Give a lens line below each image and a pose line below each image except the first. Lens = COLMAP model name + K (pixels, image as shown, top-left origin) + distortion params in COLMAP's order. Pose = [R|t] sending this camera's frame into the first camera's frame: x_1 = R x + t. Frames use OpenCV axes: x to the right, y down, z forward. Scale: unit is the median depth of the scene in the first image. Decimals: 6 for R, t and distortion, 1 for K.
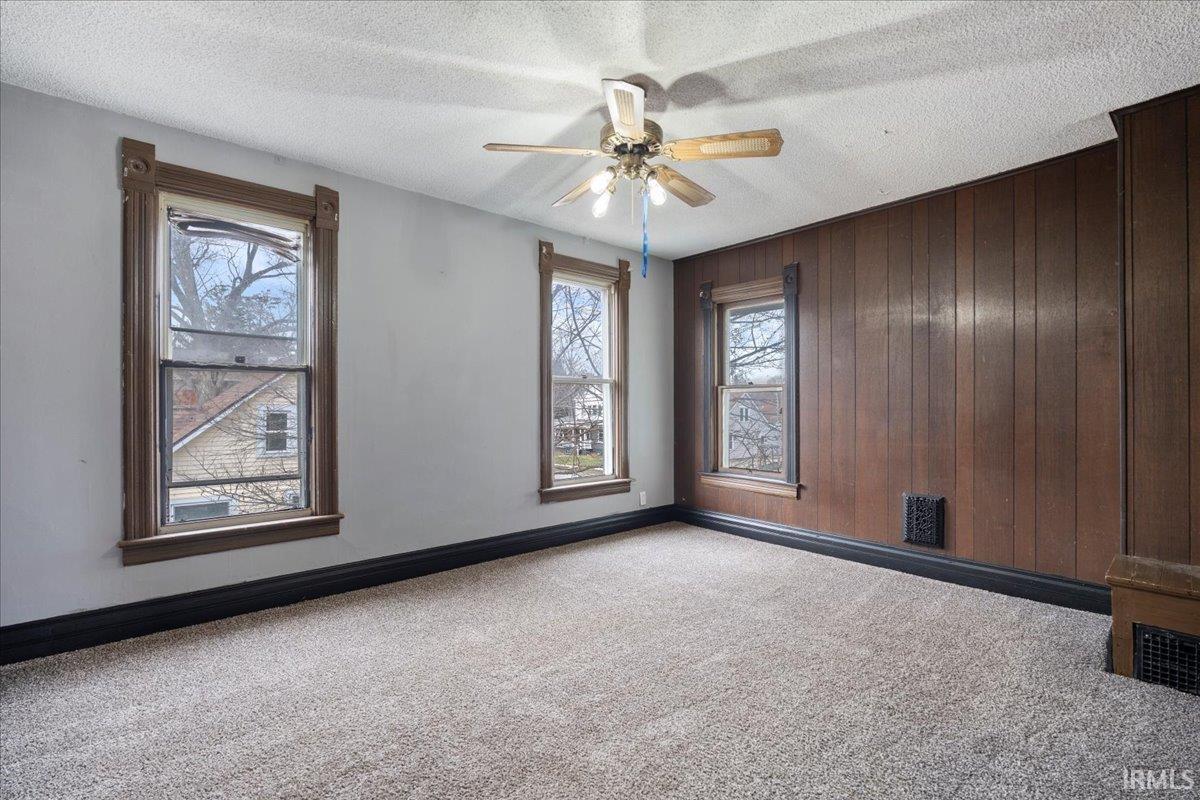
lens RADIAL K [[530.0, 0, 600.0], [0, 530.0, 400.0], [0, 0, 1]] dist [-0.000045, -0.000101]
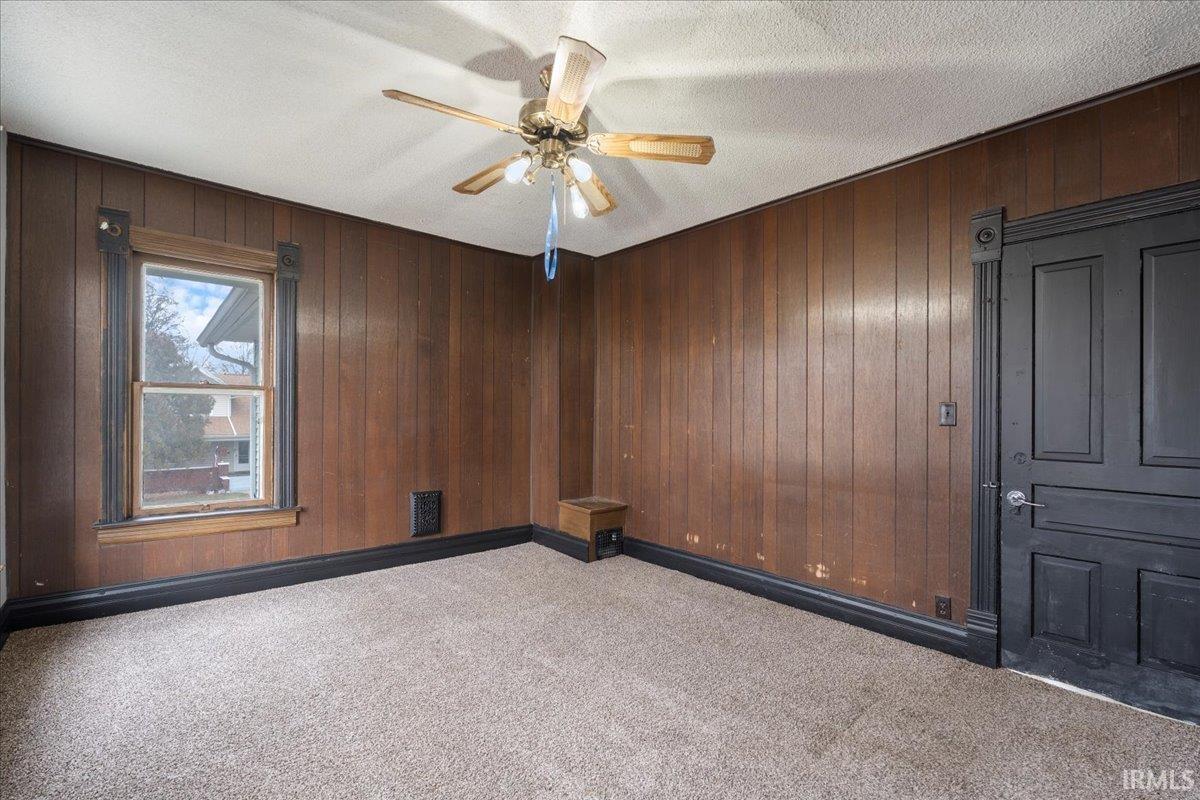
lens RADIAL K [[530.0, 0, 600.0], [0, 530.0, 400.0], [0, 0, 1]] dist [-0.000045, -0.000101]
pose [[-0.000725, 0.032182, 0.999482, -0.561623], [-0.014557, 0.999376, -0.032189, 0.010292], [-0.999894, -0.014573, -0.000256, 0.622256]]
